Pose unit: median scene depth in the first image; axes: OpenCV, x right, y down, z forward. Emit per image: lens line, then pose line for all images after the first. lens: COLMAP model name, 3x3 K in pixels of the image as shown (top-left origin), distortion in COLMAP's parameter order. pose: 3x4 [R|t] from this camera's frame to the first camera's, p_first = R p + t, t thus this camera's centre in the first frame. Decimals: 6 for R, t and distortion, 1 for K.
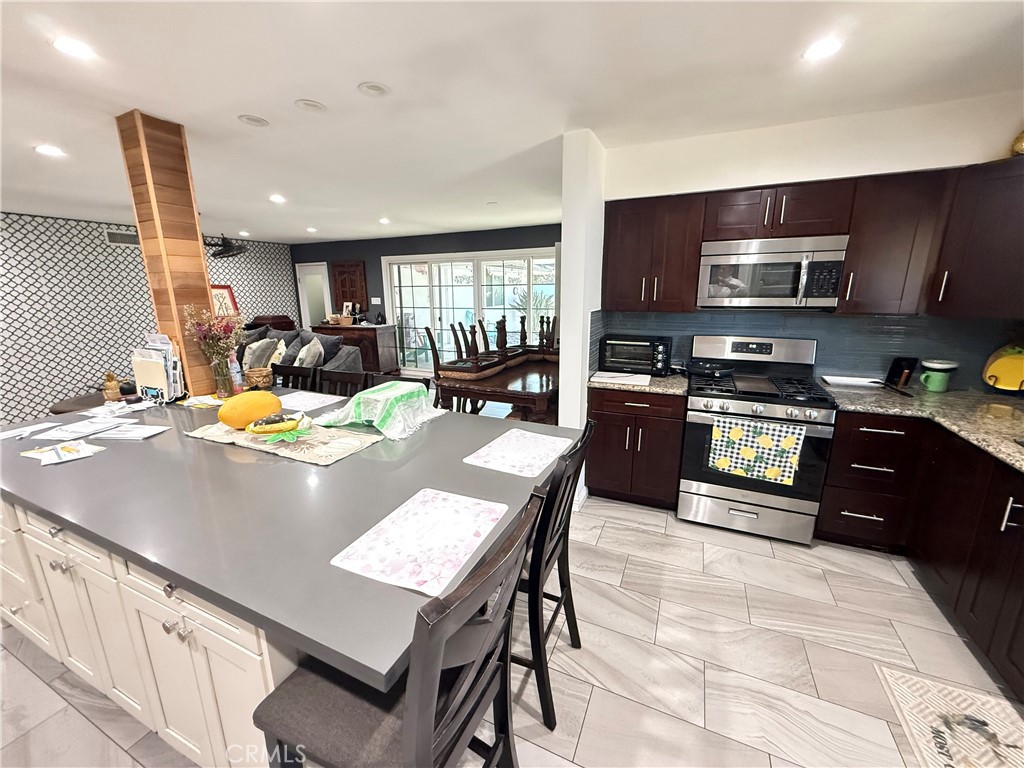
lens RADIAL K [[408.8, 0, 512.5], [0, 408.8, 384.2], [0, 0, 1]] dist [0.002262, -0.000963]
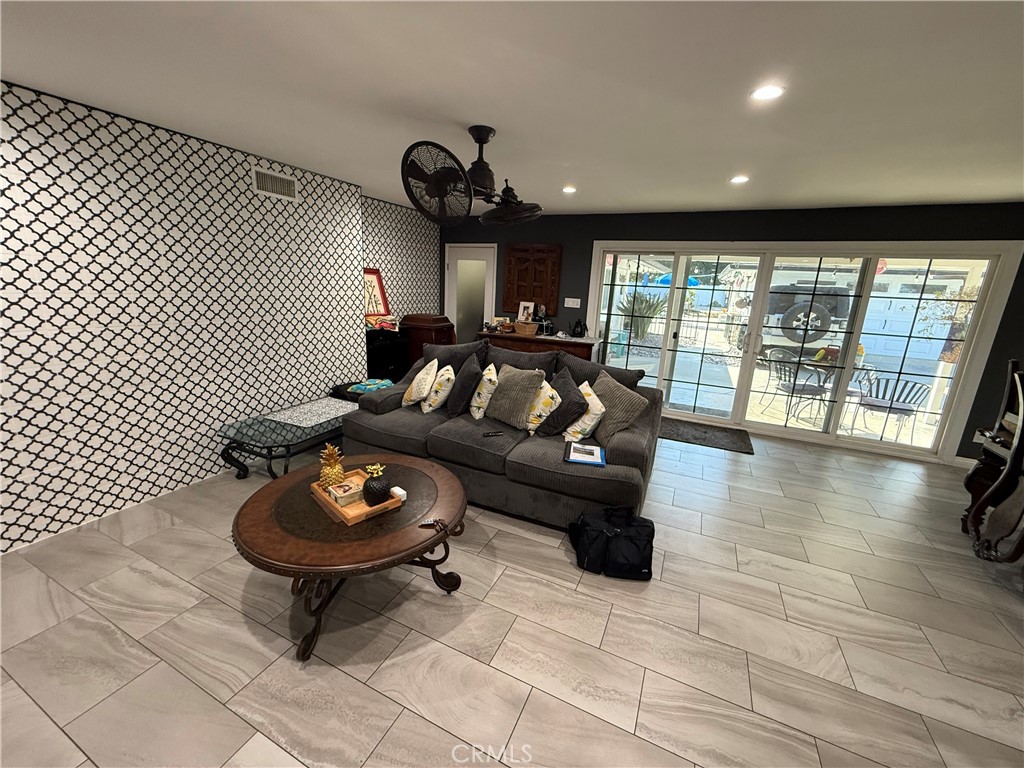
lens RADIAL K [[408.8, 0, 509.7], [0, 408.8, 382.7], [0, 0, 1]] dist [0.002262, -0.000963]
pose [[0.998287, 0.058318, 0.004616, -0.442971], [-0.058382, 0.998178, 0.015222, -0.071141], [-0.003720, -0.015465, 0.999873, 0.294202]]
